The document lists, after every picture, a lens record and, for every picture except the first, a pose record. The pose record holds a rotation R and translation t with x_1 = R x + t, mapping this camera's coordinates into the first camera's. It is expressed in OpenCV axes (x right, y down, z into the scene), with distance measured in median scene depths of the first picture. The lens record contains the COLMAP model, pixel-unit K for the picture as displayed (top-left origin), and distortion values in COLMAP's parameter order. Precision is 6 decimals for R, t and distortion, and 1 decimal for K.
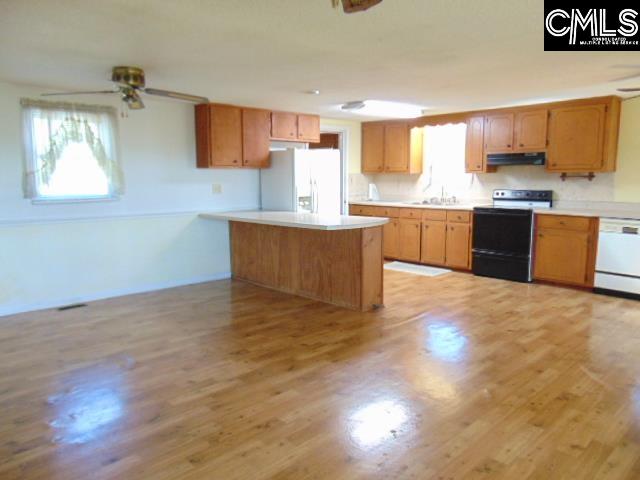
lens RADIAL K [[477.7, 0, 321.6], [0, 477.7, 239.5], [0, 0, 1]] dist [-0.033774, 0.062289]
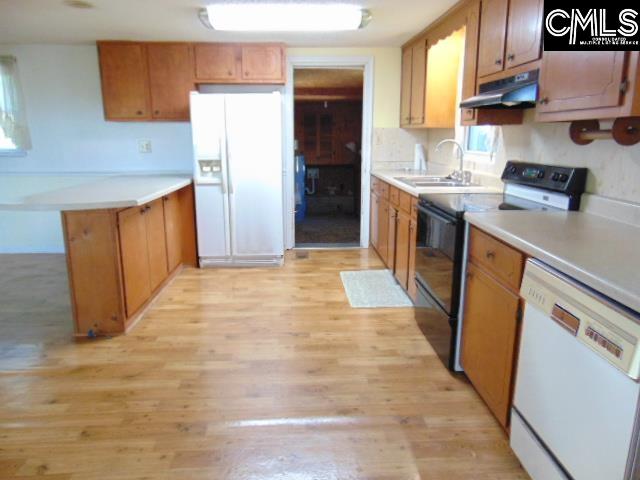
lens RADIAL K [[477.7, 0, 321.6], [0, 477.7, 239.5], [0, 0, 1]] dist [-0.033774, 0.062289]
pose [[0.755276, 0.145639, -0.639020, 0.728891], [-0.090880, 0.988852, 0.117955, -0.089574], [0.649075, -0.031015, 0.760092, 0.700299]]
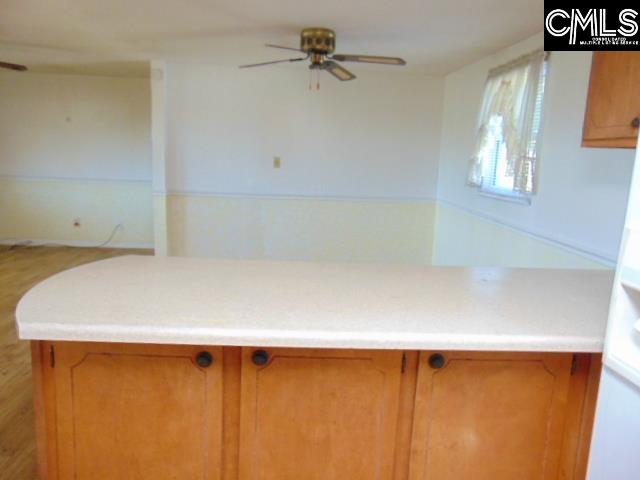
lens RADIAL K [[477.7, 0, 321.6], [0, 477.7, 239.5], [0, 0, 1]] dist [-0.033774, 0.062289]
pose [[-0.648345, 0.112485, -0.752991, 0.220350], [-0.139633, 0.954681, 0.262842, -0.175579], [0.748432, 0.275555, -0.603257, 1.274432]]
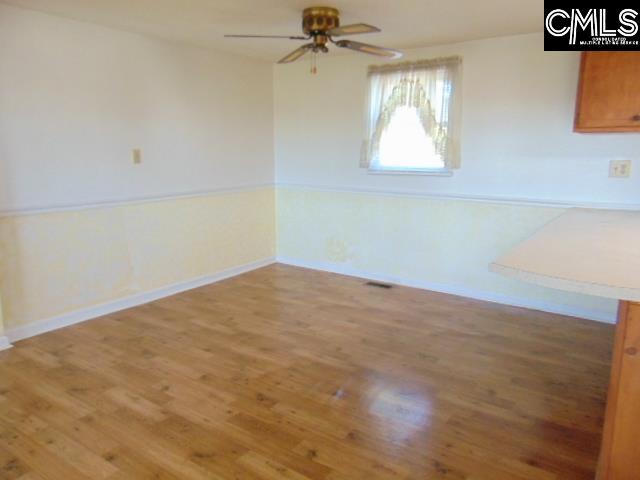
lens RADIAL K [[477.7, 0, 321.6], [0, 477.7, 239.5], [0, 0, 1]] dist [-0.033774, 0.062289]
pose [[0.196879, 0.189813, -0.961878, 0.347408], [-0.134366, 0.977047, 0.165305, -0.087799], [0.971177, 0.096698, 0.217864, 0.673814]]
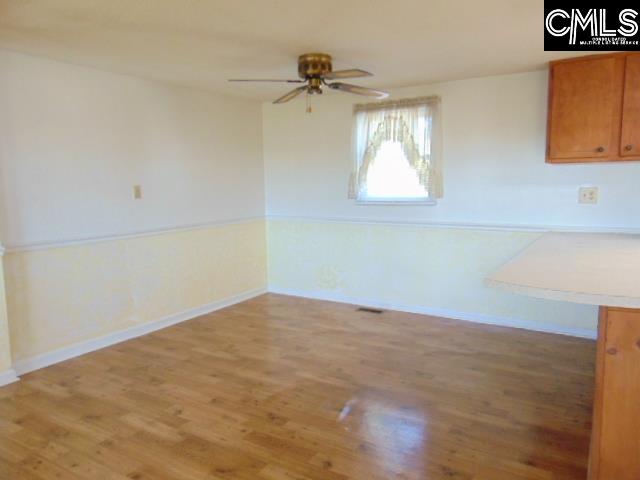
lens RADIAL K [[477.7, 0, 321.6], [0, 477.7, 239.5], [0, 0, 1]] dist [-0.033774, 0.062289]
pose [[0.247498, 0.118957, -0.961558, 0.382116], [-0.116383, 0.988899, 0.092383, -0.082372], [0.961873, 0.089045, 0.258595, 0.634780]]
